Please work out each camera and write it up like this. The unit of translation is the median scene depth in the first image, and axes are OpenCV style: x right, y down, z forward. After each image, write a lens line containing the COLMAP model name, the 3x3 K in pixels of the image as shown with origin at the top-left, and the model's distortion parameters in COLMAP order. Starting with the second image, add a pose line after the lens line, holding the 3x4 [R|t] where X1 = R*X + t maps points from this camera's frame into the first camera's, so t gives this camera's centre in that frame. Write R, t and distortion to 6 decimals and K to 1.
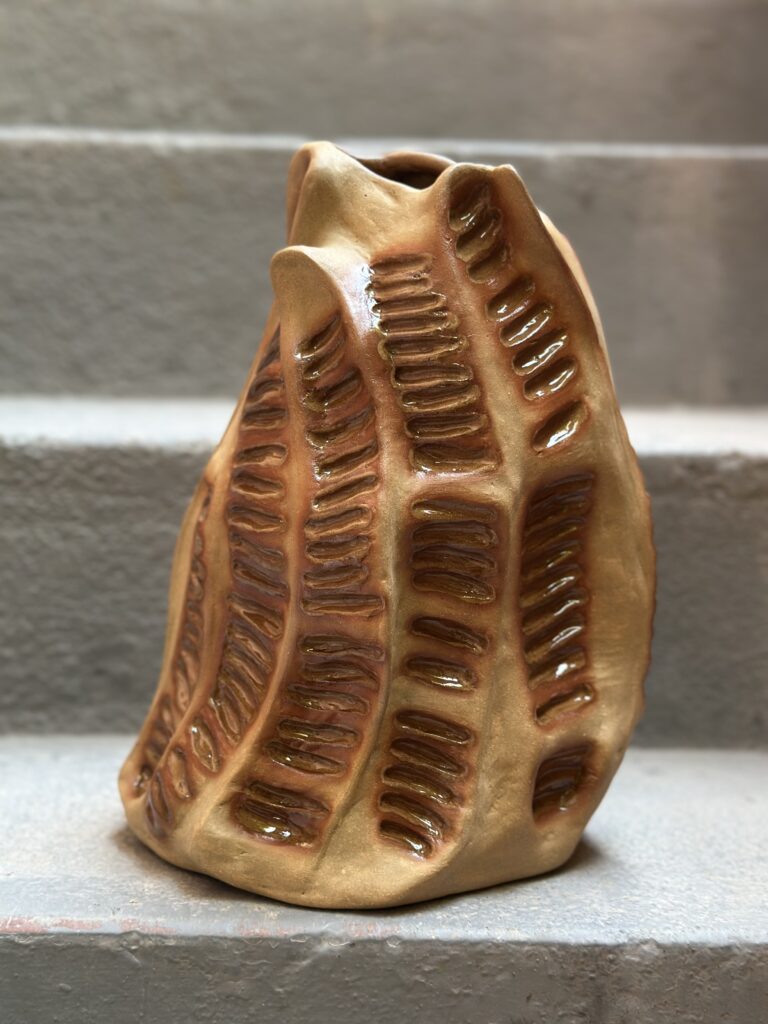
lens RADIAL K [[1431.6, 0, 391.9], [0, 1431.6, 509.9], [0, 0, 1]] dist [0.129474, 0.000000]
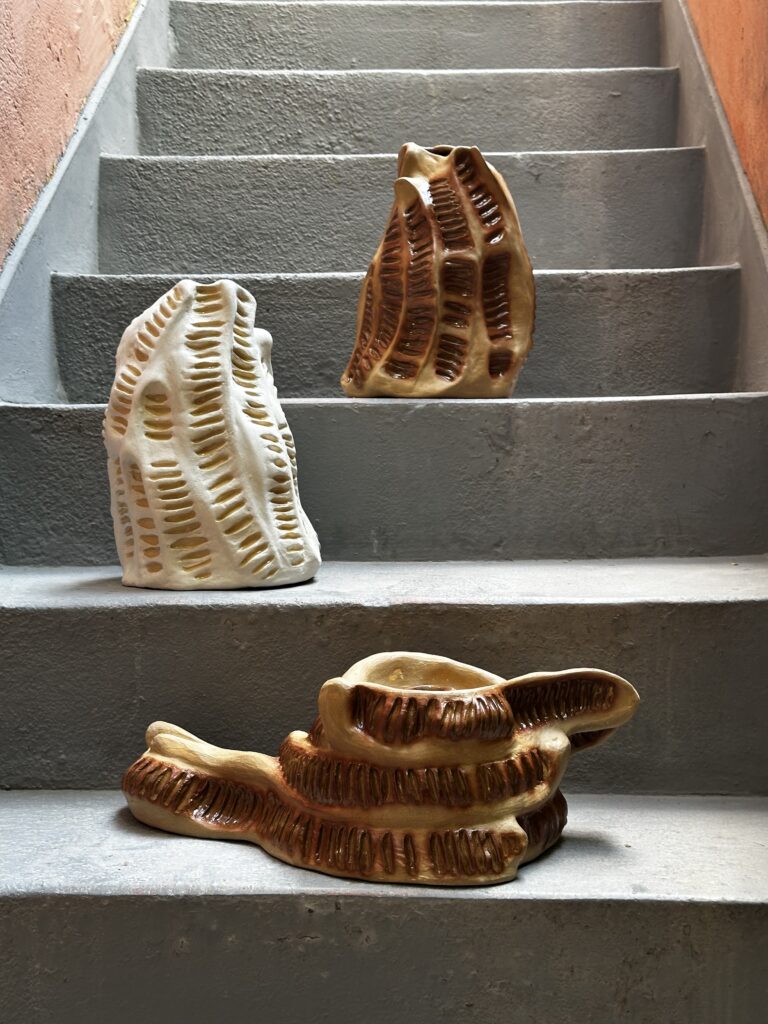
lens RADIAL K [[1431.6, 0, 378.2], [0, 1431.6, 514.6], [0, 0, 1]] dist [0.129474, 0.000000]
pose [[0.997793, -0.023921, -0.061939, 0.048068], [0.021876, 0.999200, -0.033482, 0.598384], [0.062690, 0.032053, 0.997518, -1.903382]]
